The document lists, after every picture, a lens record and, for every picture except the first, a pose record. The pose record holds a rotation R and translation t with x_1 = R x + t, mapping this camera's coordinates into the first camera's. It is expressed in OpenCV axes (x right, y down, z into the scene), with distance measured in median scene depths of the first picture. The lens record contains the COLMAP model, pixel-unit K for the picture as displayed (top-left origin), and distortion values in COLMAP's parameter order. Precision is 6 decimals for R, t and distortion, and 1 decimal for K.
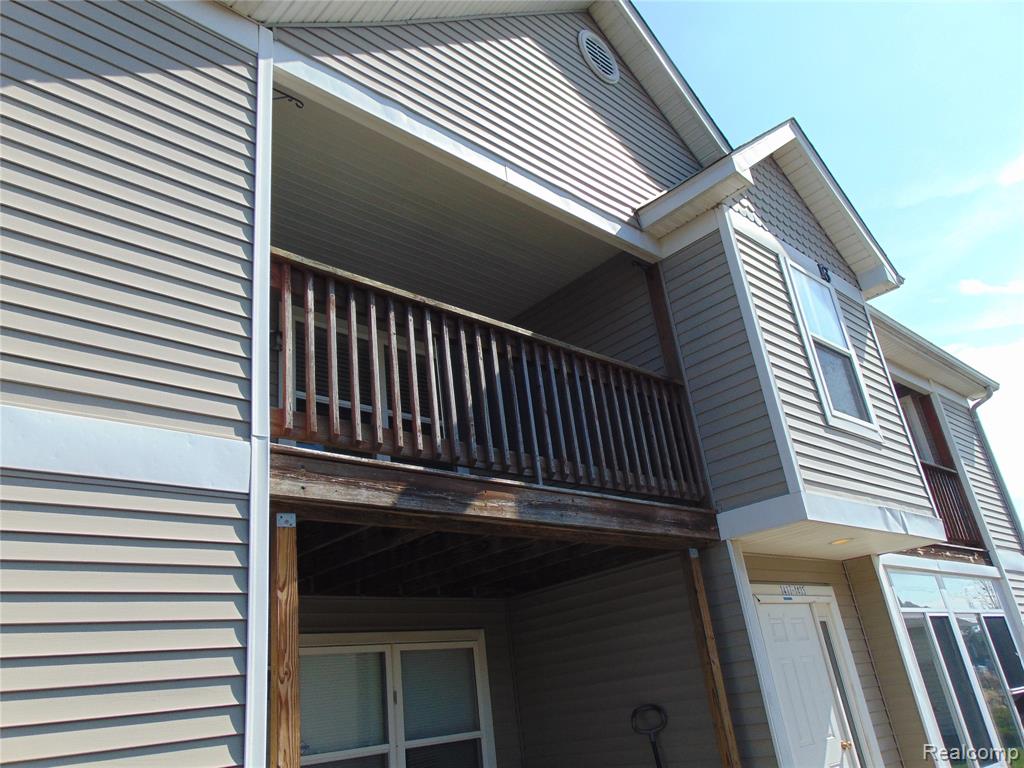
lens RADIAL K [[788.6, 0, 512.0], [0, 788.6, 384.0], [0, 0, 1]] dist [0.003348, 0.008973]
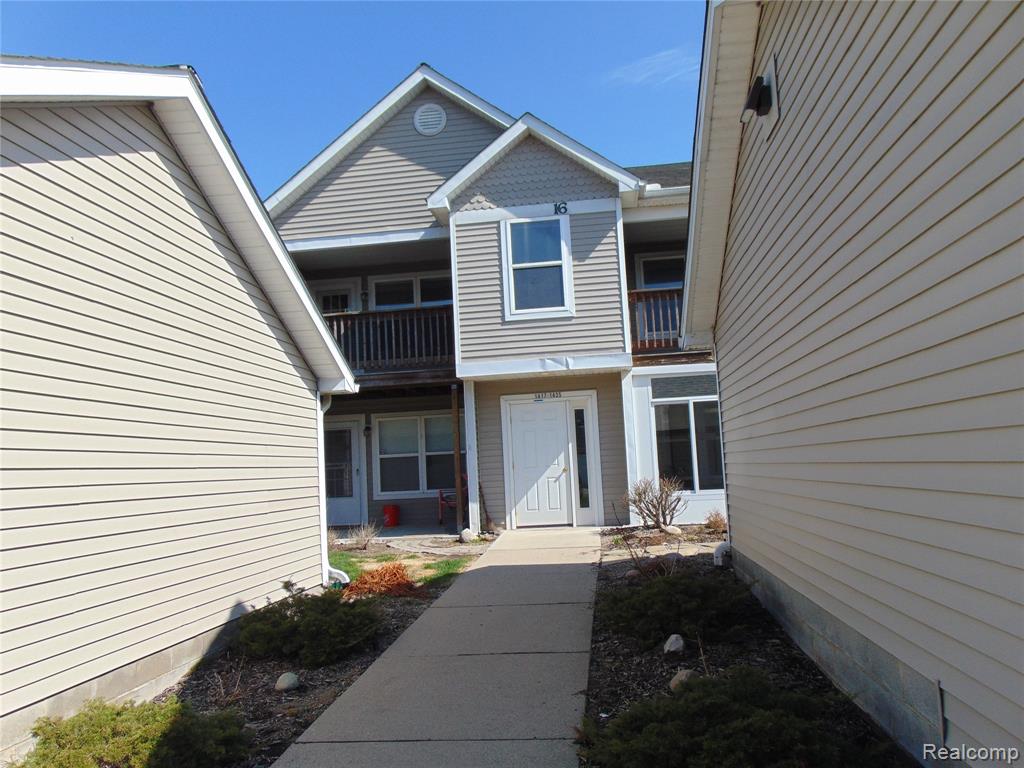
lens RADIAL K [[788.6, 0, 512.0], [0, 788.6, 384.0], [0, 0, 1]] dist [0.003348, 0.008973]
pose [[0.631831, 0.006610, -0.775078, 2.195804], [0.276739, 0.932134, 0.233543, -0.290268], [0.724020, -0.362054, 0.587122, -0.219604]]
